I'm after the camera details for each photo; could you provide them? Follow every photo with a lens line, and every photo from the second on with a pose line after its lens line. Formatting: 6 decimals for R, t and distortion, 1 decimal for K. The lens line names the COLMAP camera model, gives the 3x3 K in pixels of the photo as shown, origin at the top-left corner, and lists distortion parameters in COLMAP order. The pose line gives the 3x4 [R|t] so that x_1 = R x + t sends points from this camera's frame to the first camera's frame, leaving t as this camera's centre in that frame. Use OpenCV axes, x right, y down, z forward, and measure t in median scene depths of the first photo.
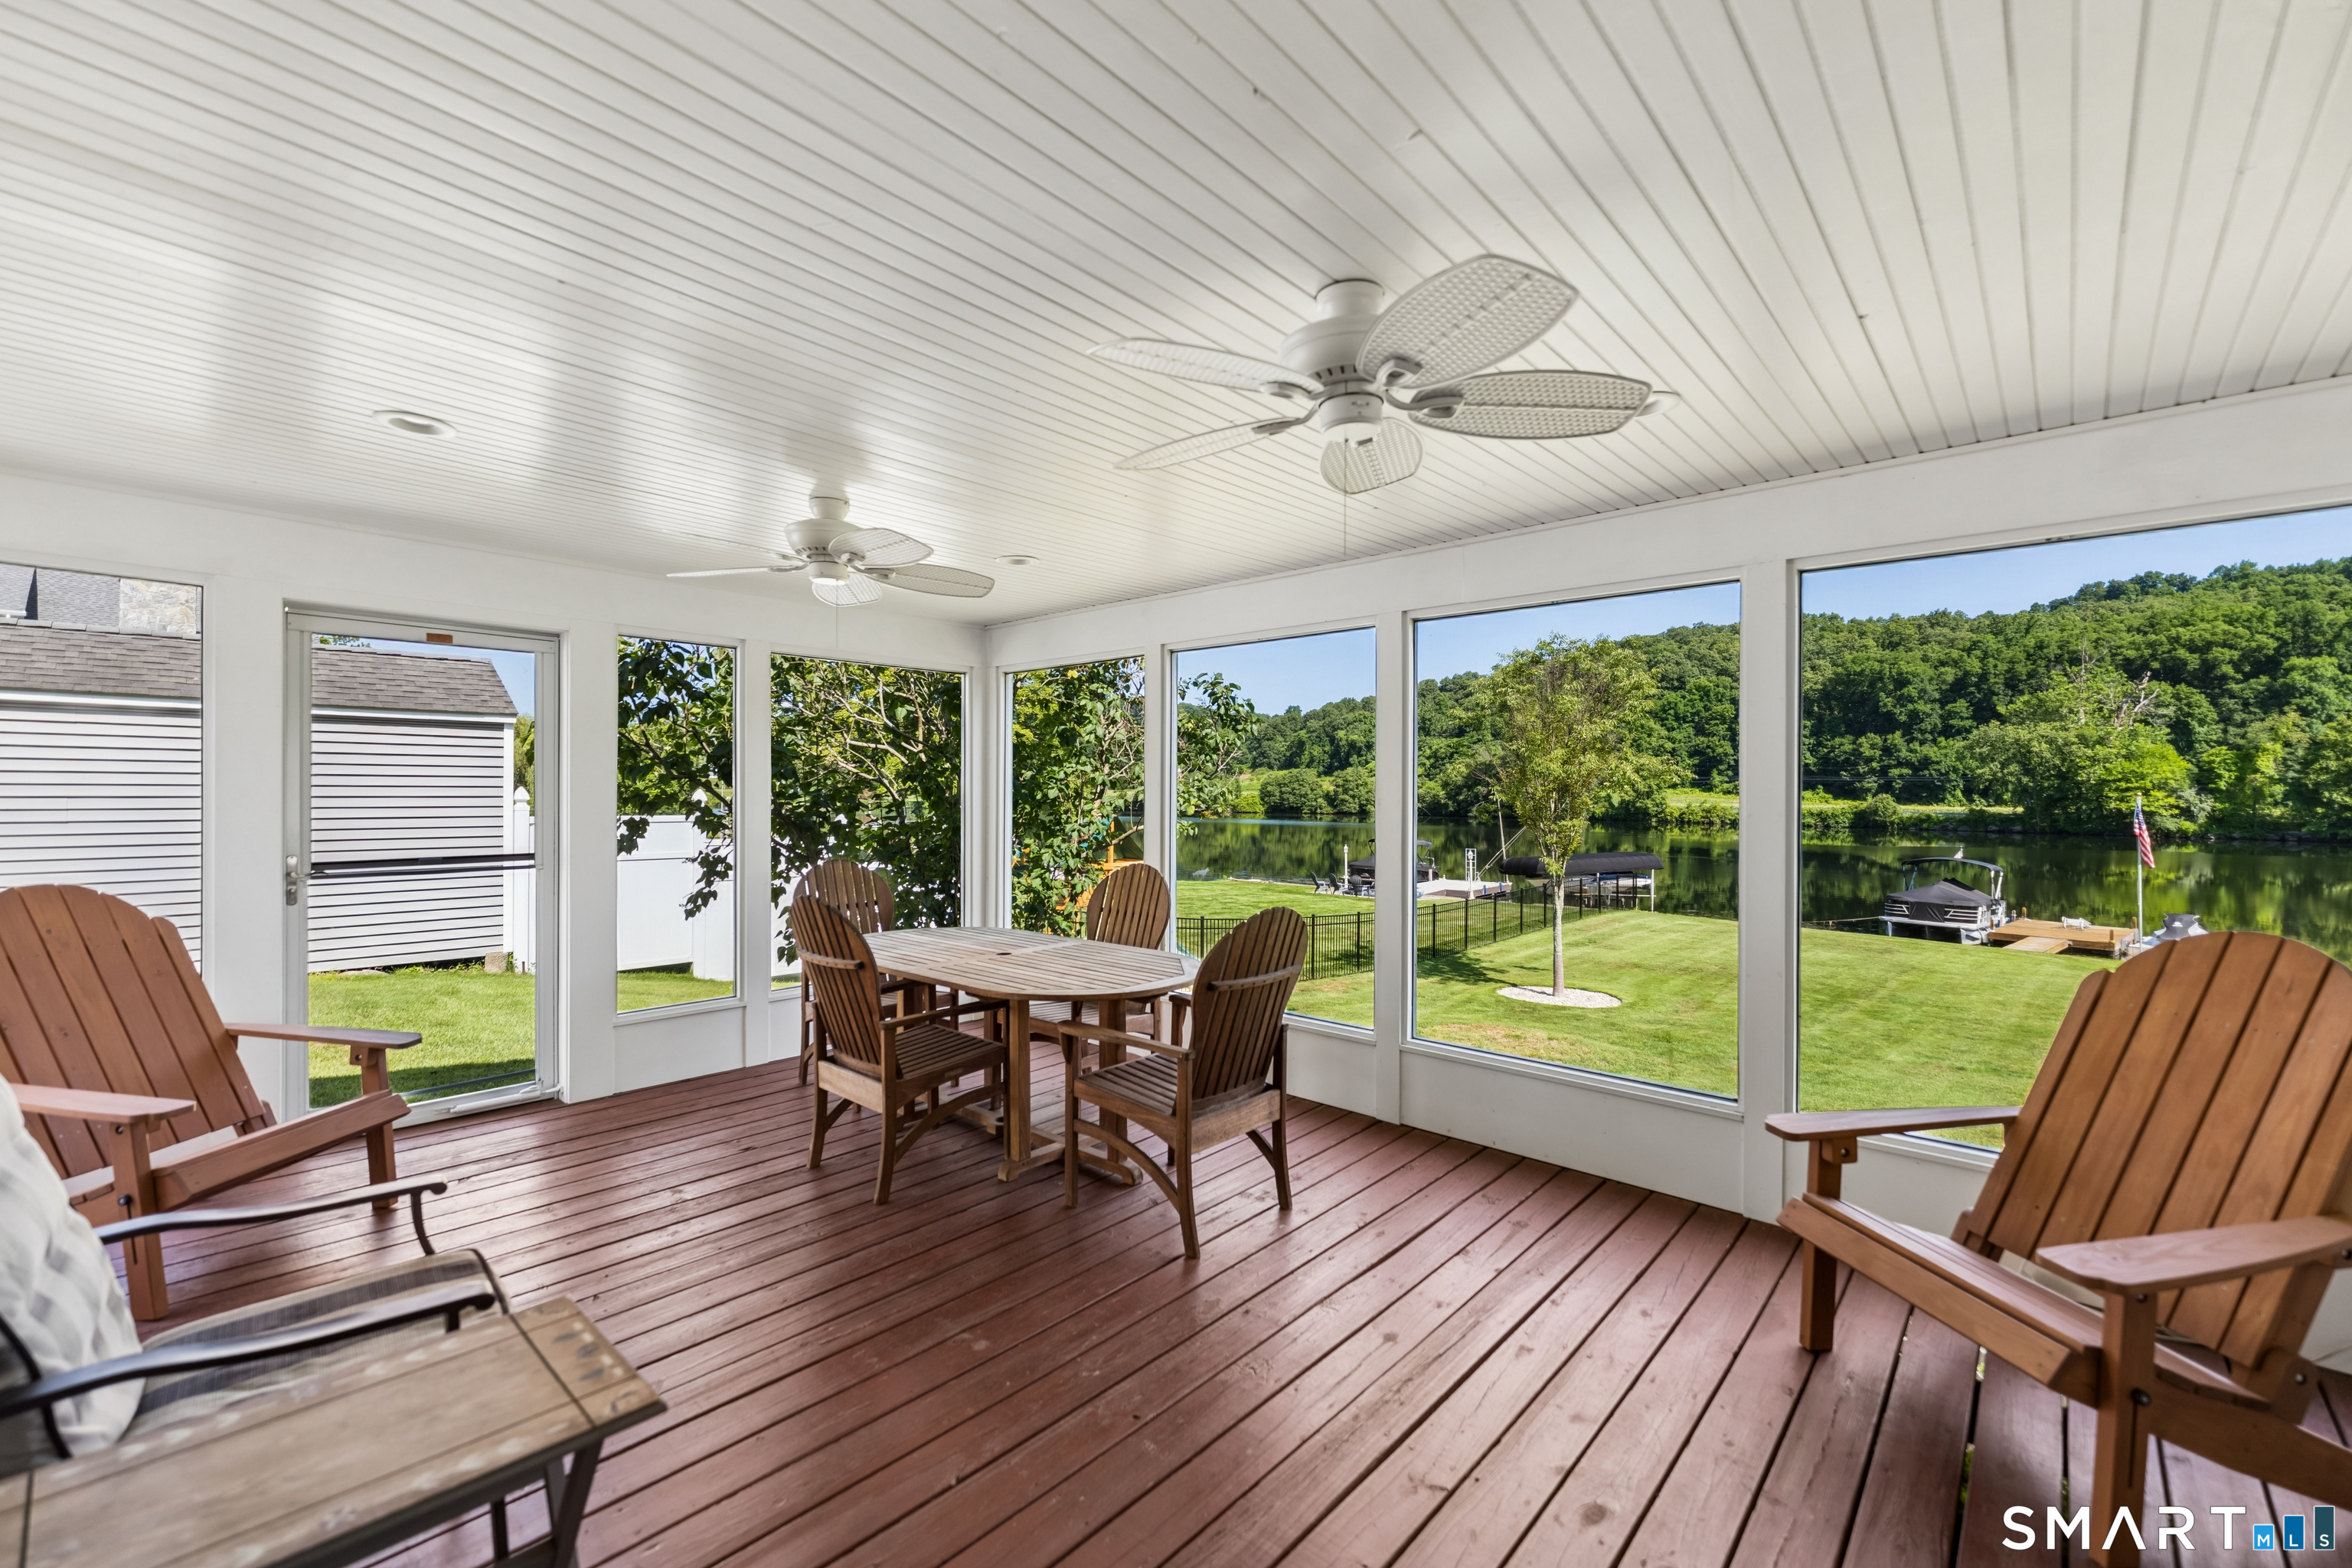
lens RADIAL K [[978.6, 0, 1177.3], [0, 978.6, 790.0], [0, 0, 1]] dist [-0.000652, 0.000167]
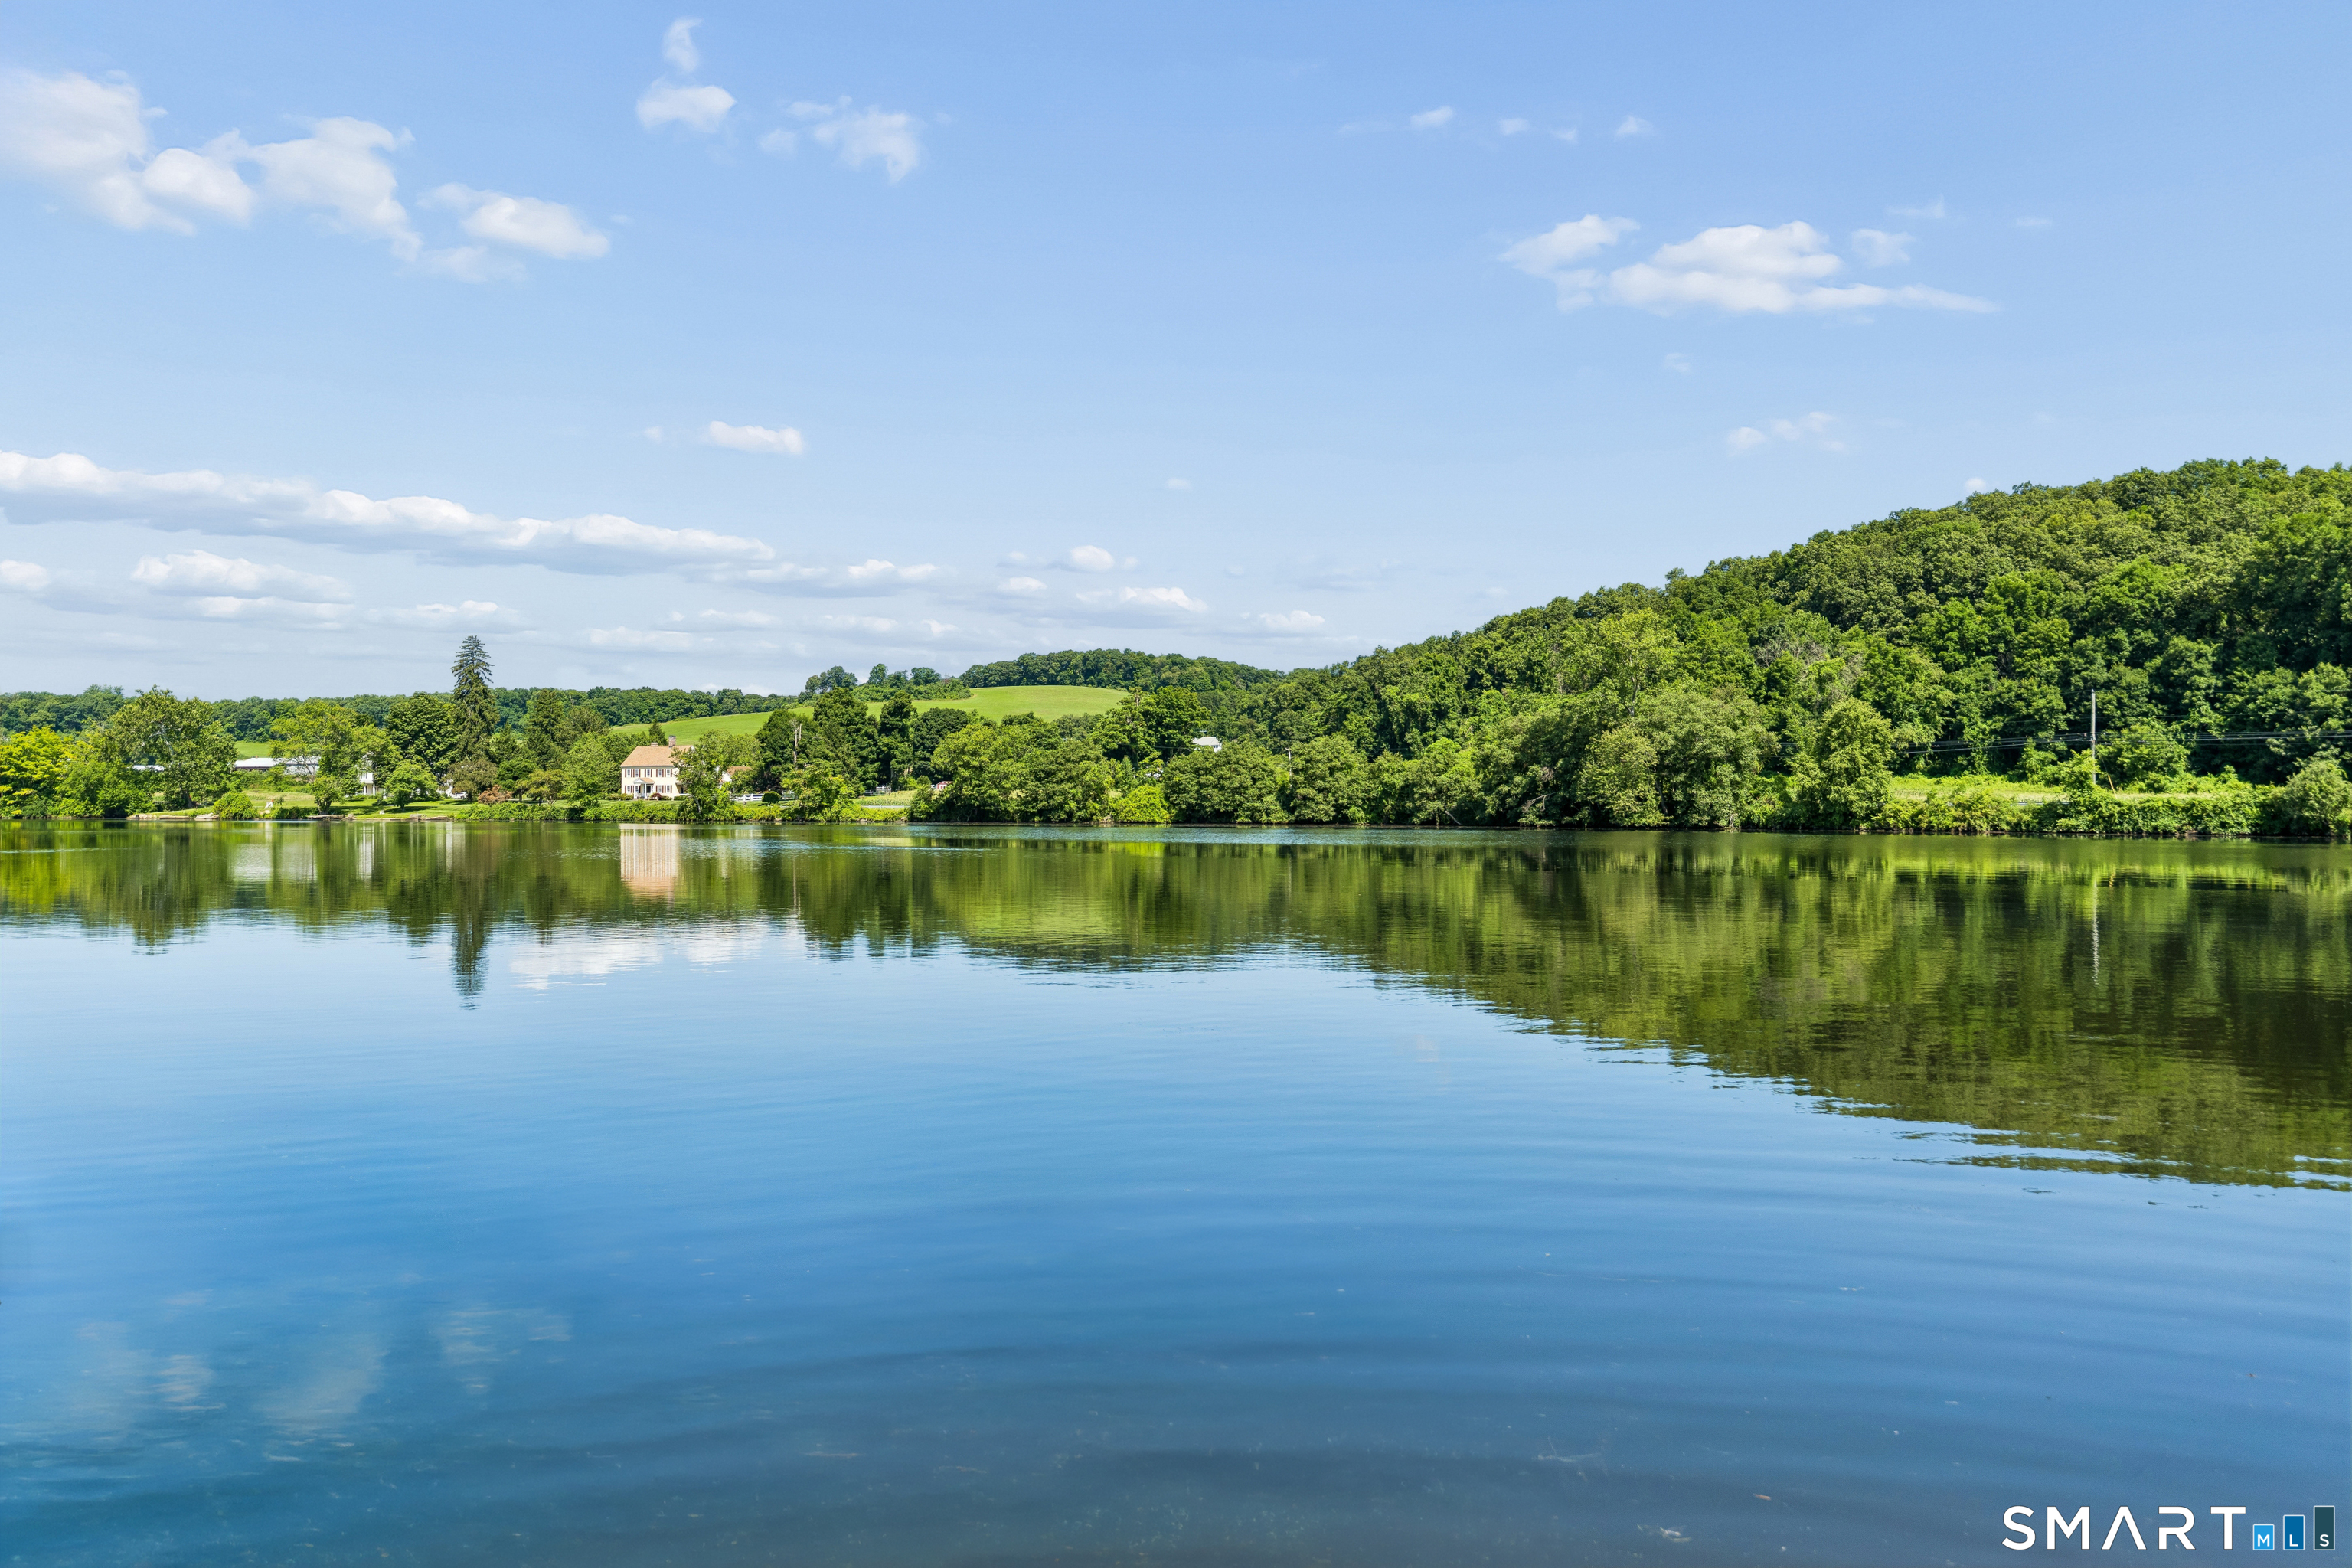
lens RADIAL K [[1553.7, 0, 1176.0], [0, 1553.7, 784.0], [0, 0, 1]] dist [0.002432, 0.000235]
pose [[0.999132, -0.005850, -0.041247, 0.142406], [0.005287, 0.999892, -0.013728, 0.015099], [0.041323, 0.013498, 0.999055, 0.161683]]
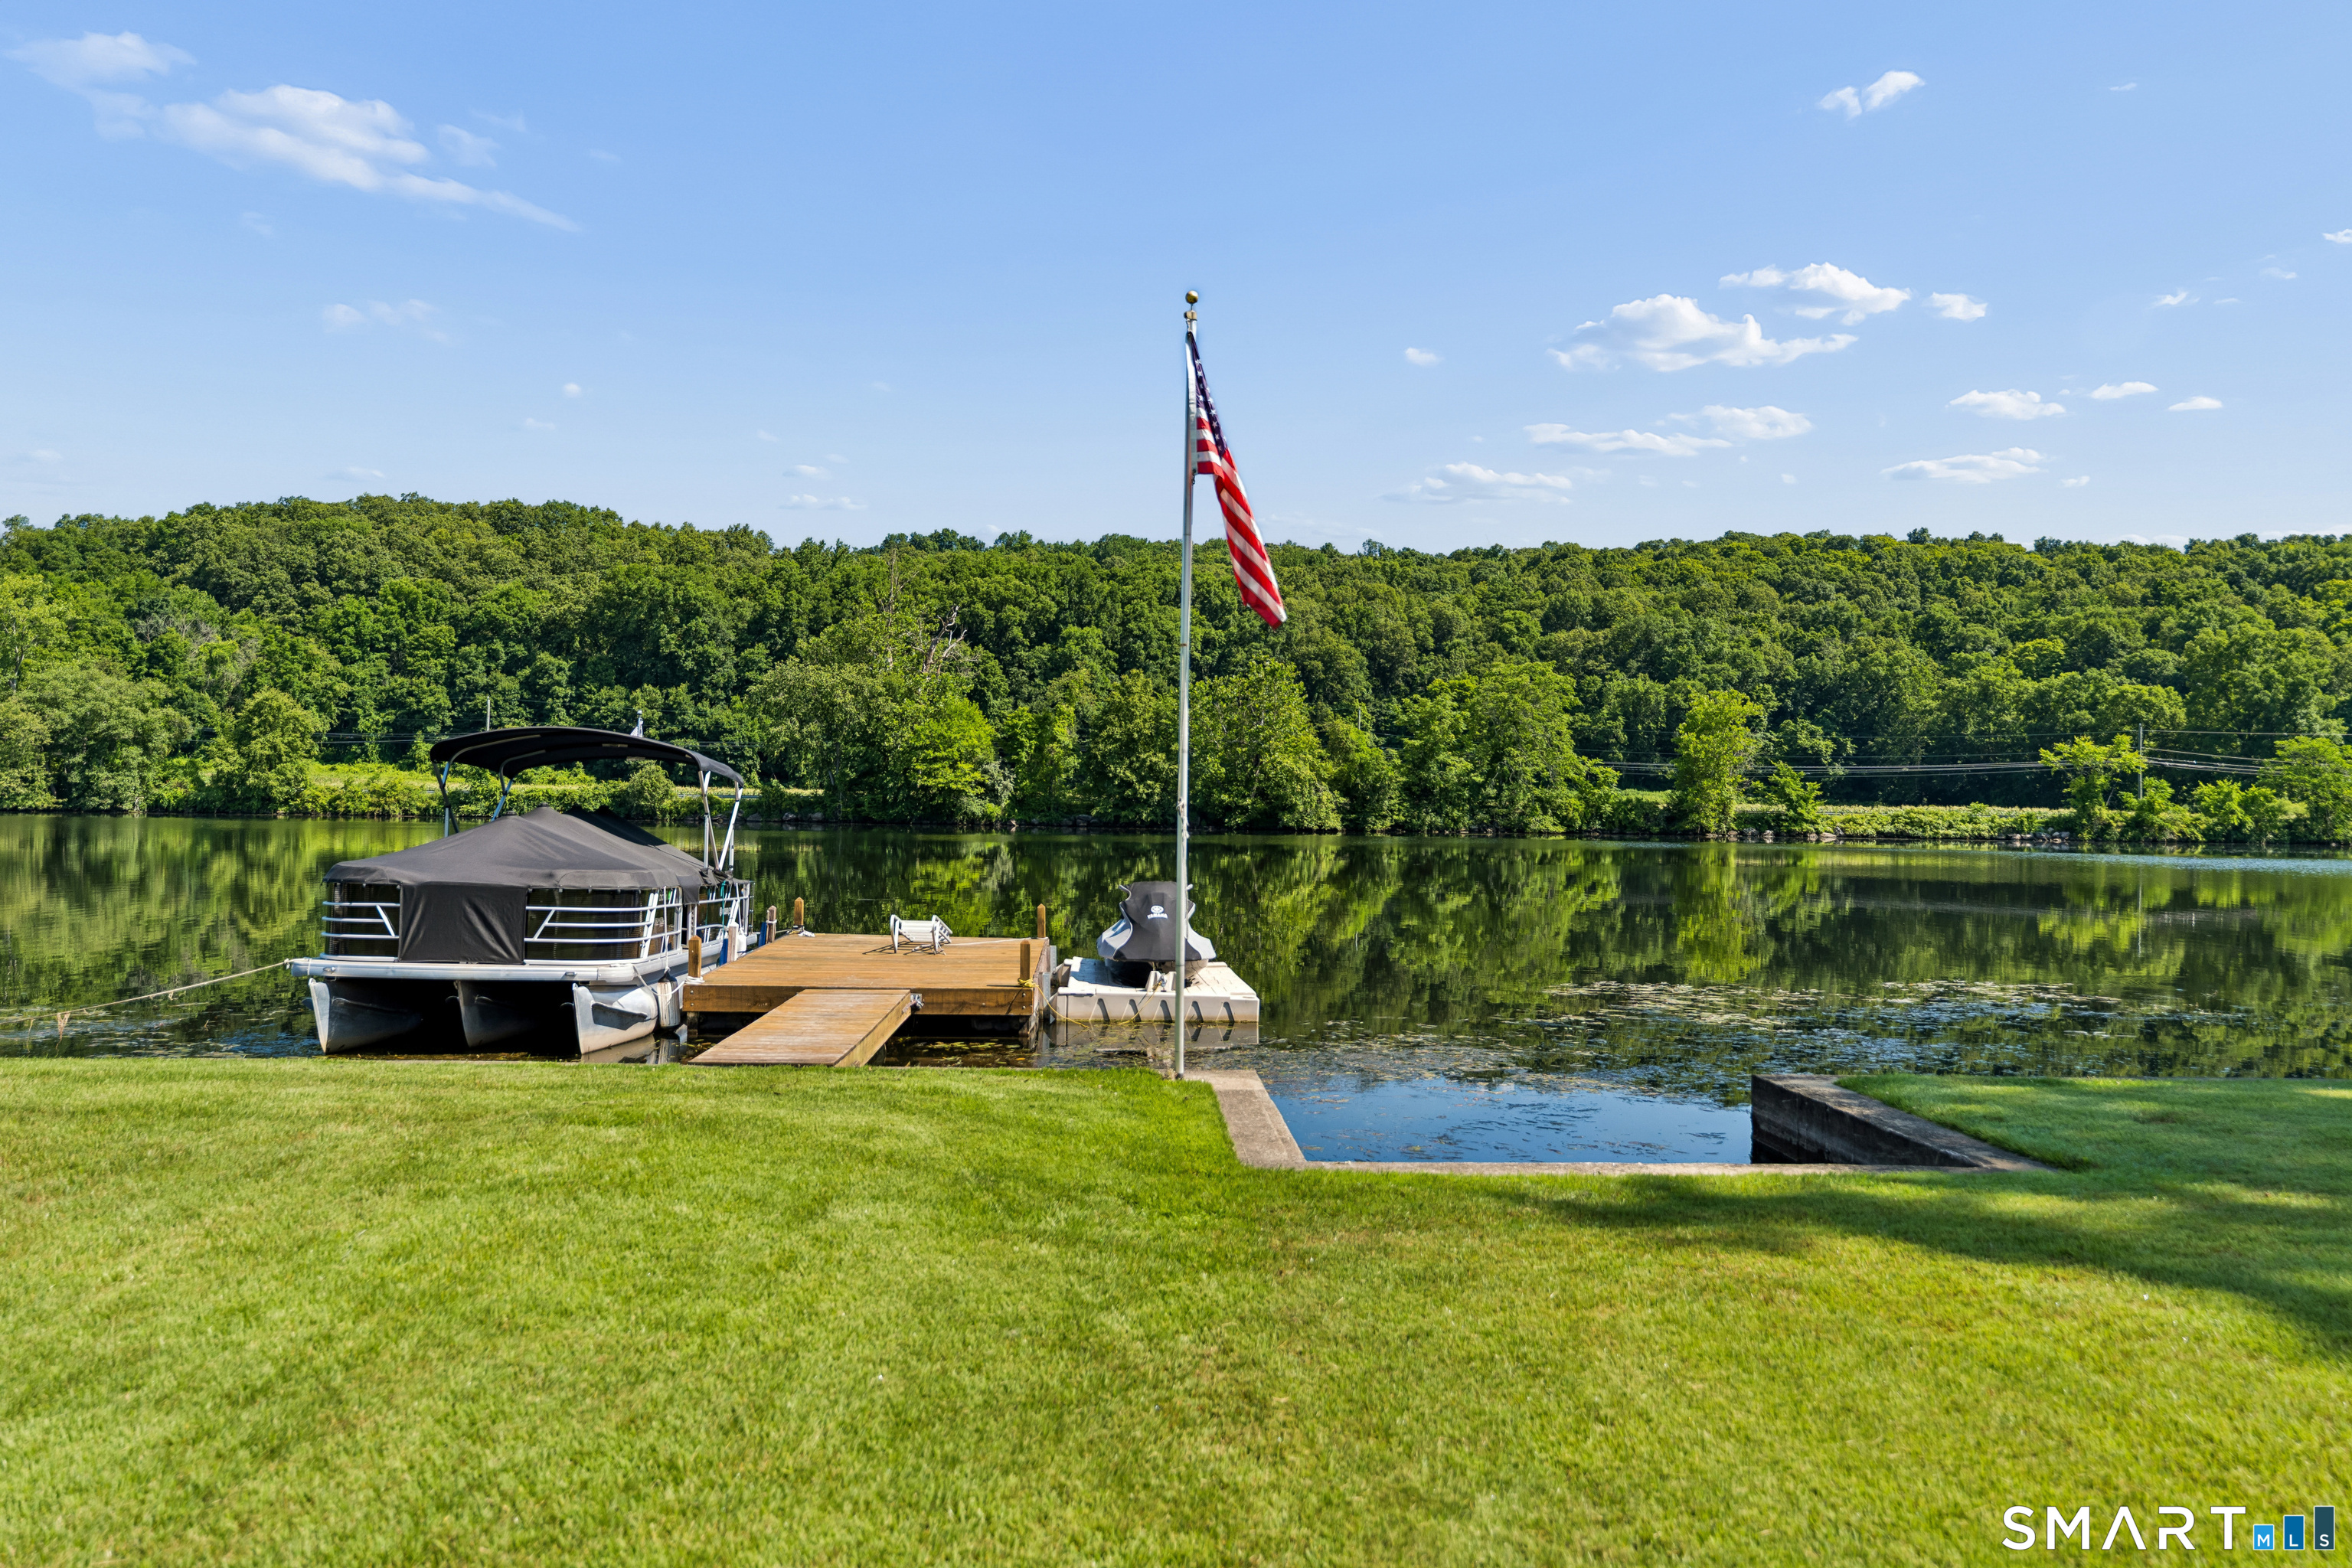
lens RADIAL K [[1539.8, 0, 1184.8], [0, 1539.8, 784.5], [0, 0, 1]] dist [-0.000250, 0.001482]
pose [[0.589312, 0.013675, 0.807790, 0.086265], [-0.012871, 0.999889, -0.007537, 0.013821], [-0.807803, -0.005955, 0.589423, 0.097101]]
